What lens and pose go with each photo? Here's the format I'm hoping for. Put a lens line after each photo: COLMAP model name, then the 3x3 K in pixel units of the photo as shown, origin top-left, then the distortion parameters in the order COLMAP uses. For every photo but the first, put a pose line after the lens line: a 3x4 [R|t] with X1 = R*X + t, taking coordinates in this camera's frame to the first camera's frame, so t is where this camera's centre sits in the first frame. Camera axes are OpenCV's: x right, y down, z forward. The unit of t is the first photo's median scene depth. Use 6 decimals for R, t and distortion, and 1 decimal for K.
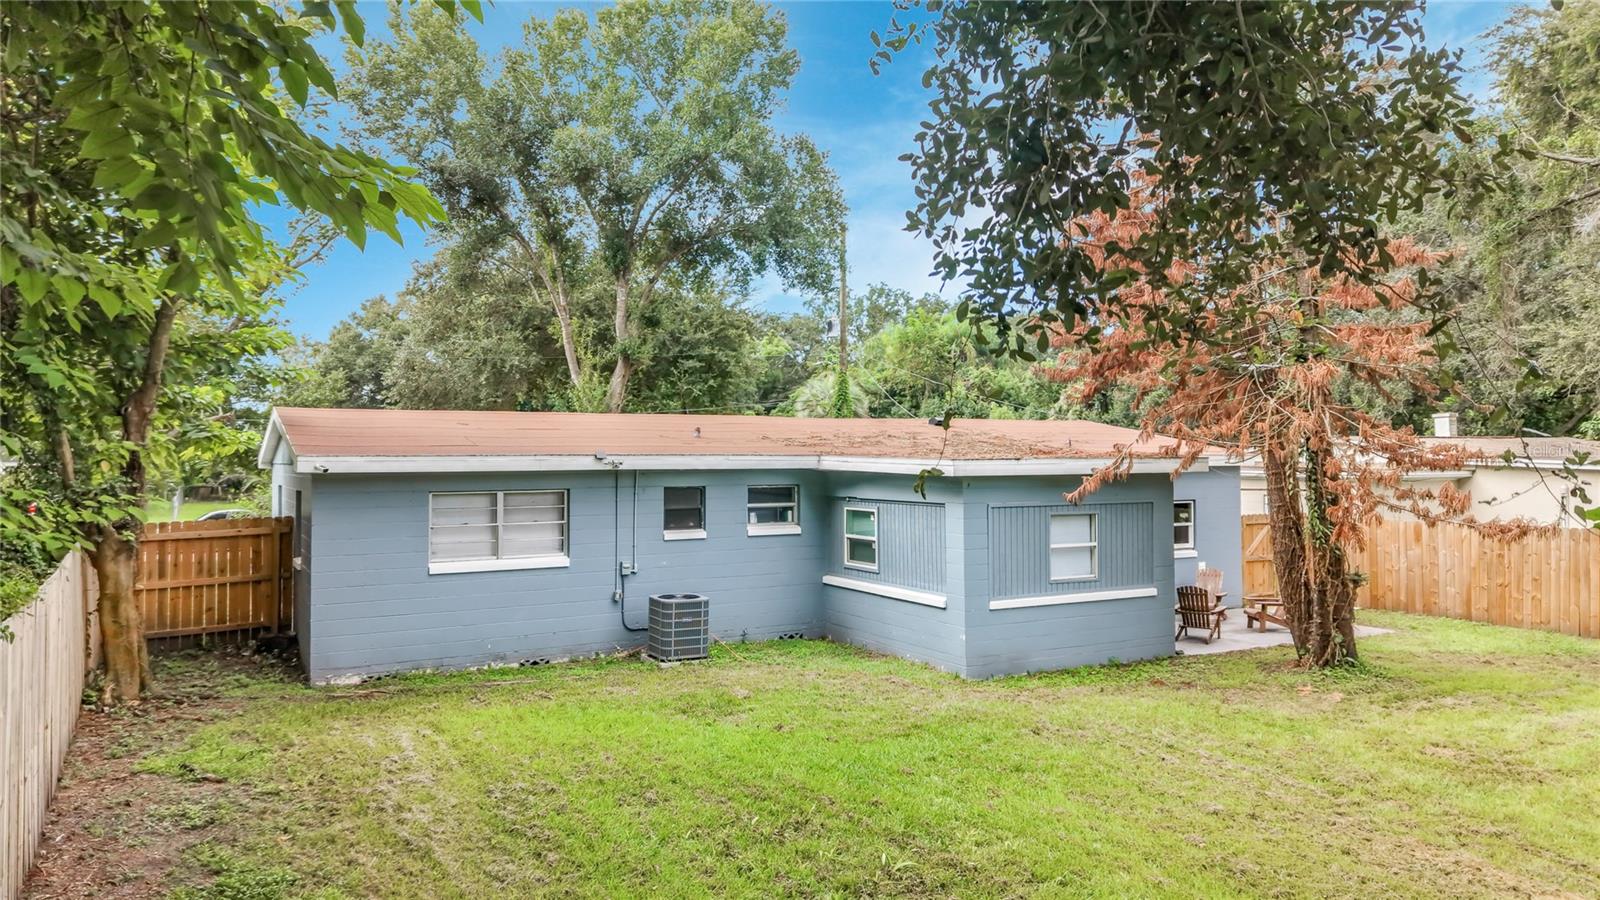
lens RADIAL K [[1099.1, 0, 800.0], [0, 1099.1, 450.0], [0, 0, 1]] dist [0.068689, -0.002676]
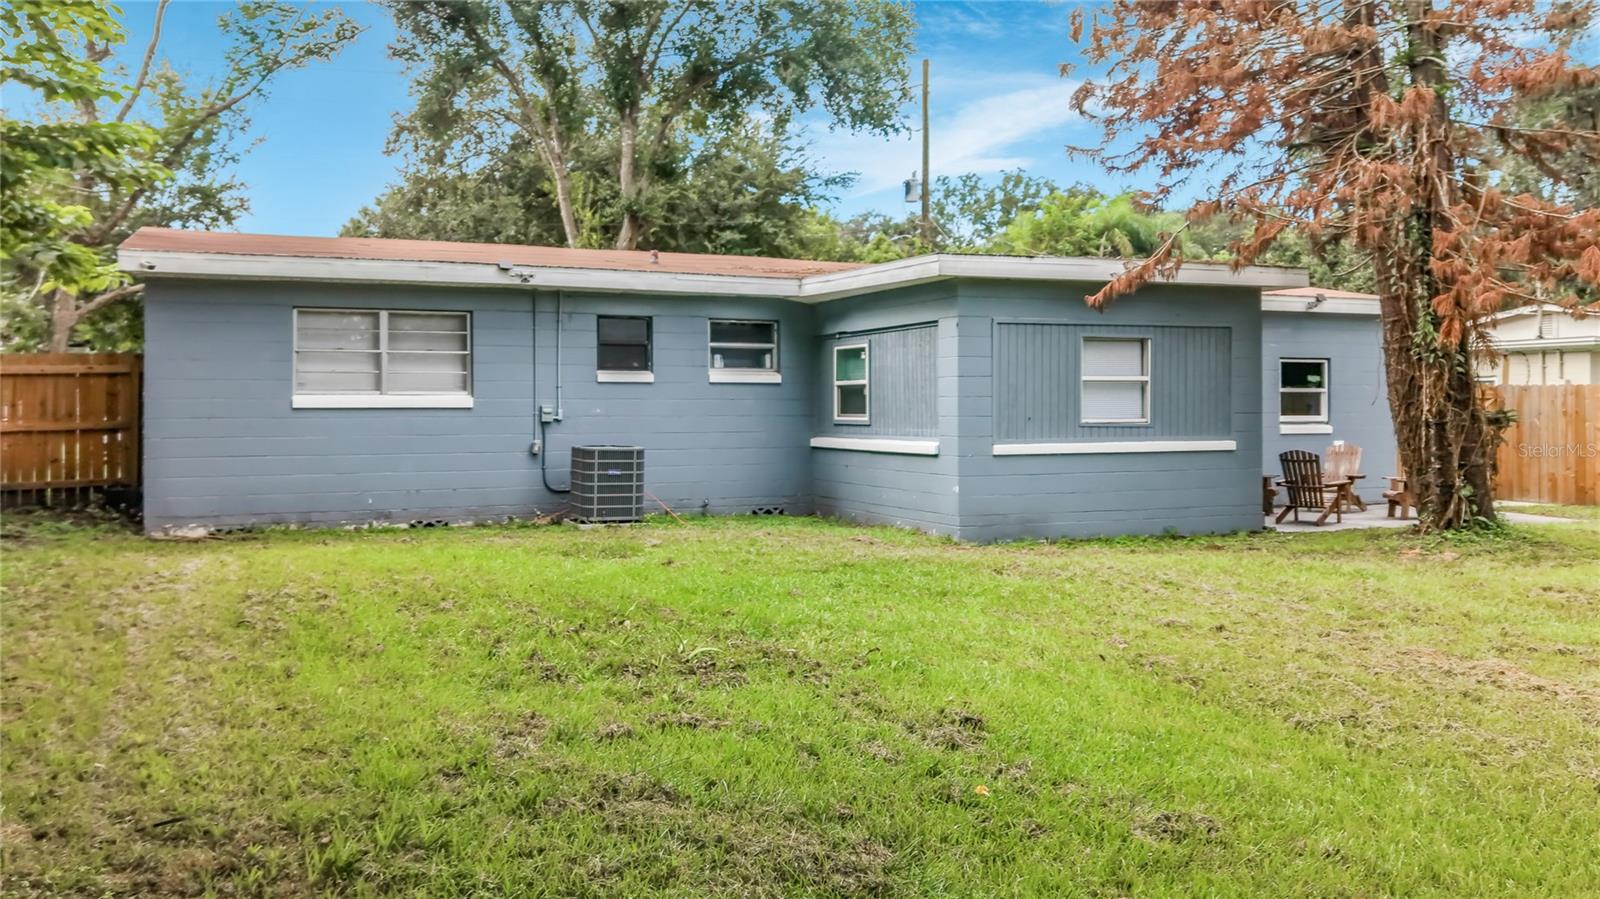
lens RADIAL K [[1359.5, 0, 798.8], [0, 1359.5, 418.0], [0, 0, 1]] dist [0.078936, -0.016139]
pose [[0.994273, -0.001324, -0.106859, 0.126796], [0.002408, 0.999947, 0.010013, 0.099633], [0.106840, -0.010213, 0.994224, 0.038083]]
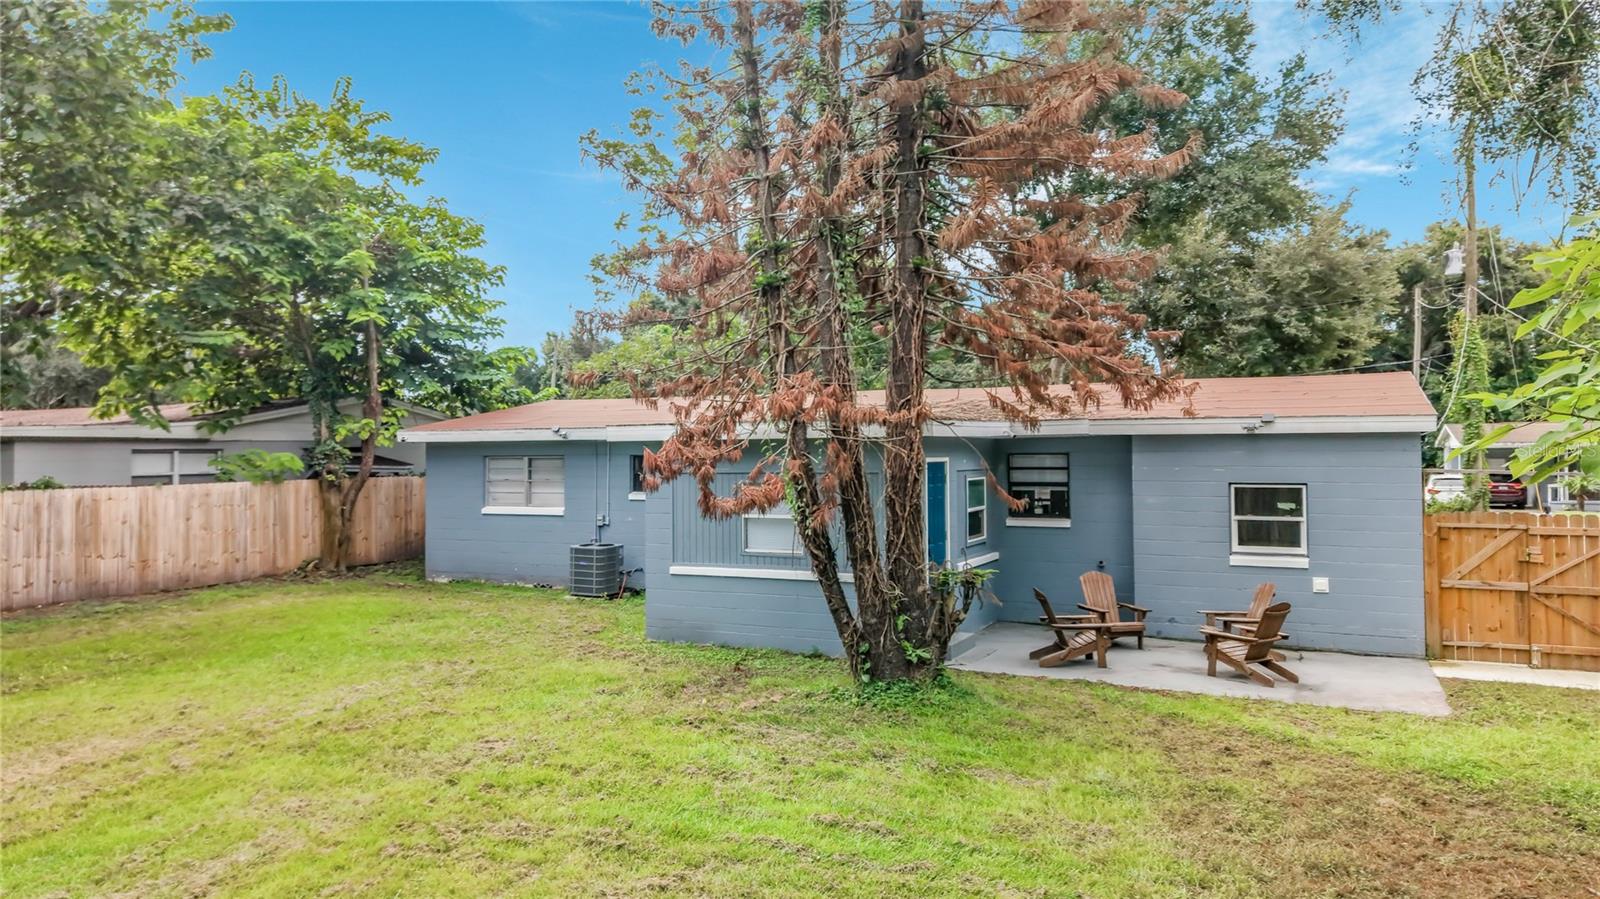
lens RADIAL K [[1124.7, 0, 800.0], [0, 1124.7, 449.5], [0, 0, 1]] dist [0.010941, -0.001202]
pose [[0.550651, -0.005223, -0.834719, 0.992507], [0.007069, 0.999974, -0.001594, 0.031386], [0.834706, -0.005023, 0.550674, 0.490146]]
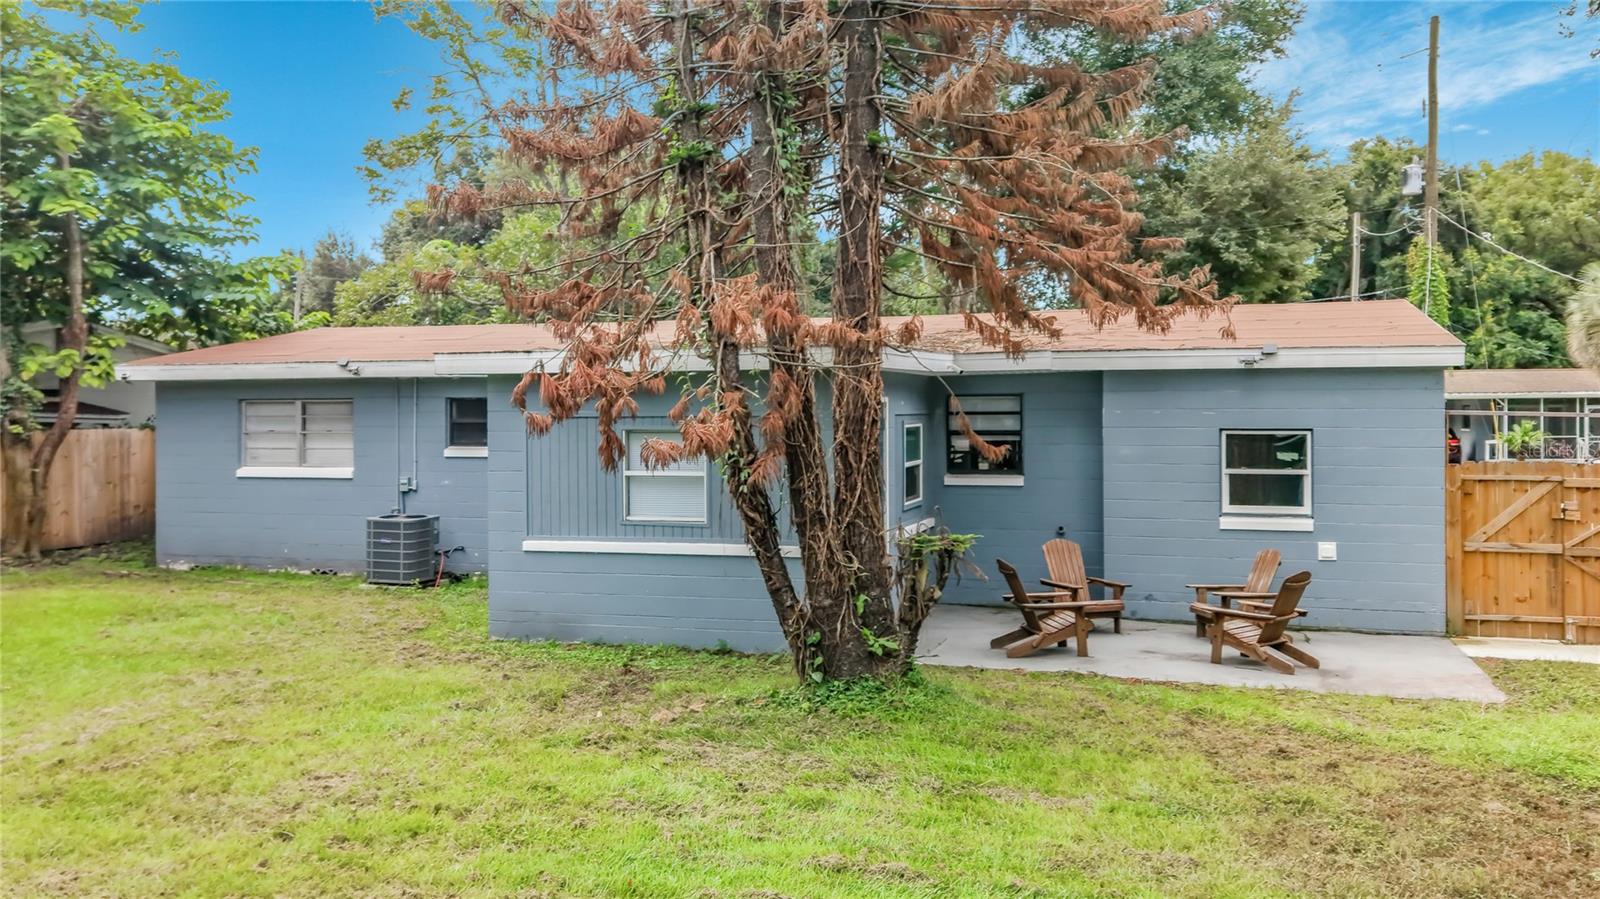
lens RADIAL K [[1366.7, 0, 800.0], [0, 1366.7, 449.5], [0, 0, 1]] dist [0.009099, 0.000550]
pose [[0.671916, 0.018373, -0.740400, 0.906649], [0.005588, 0.999538, 0.029875, 0.044394], [0.740607, -0.024211, 0.671503, 0.465956]]
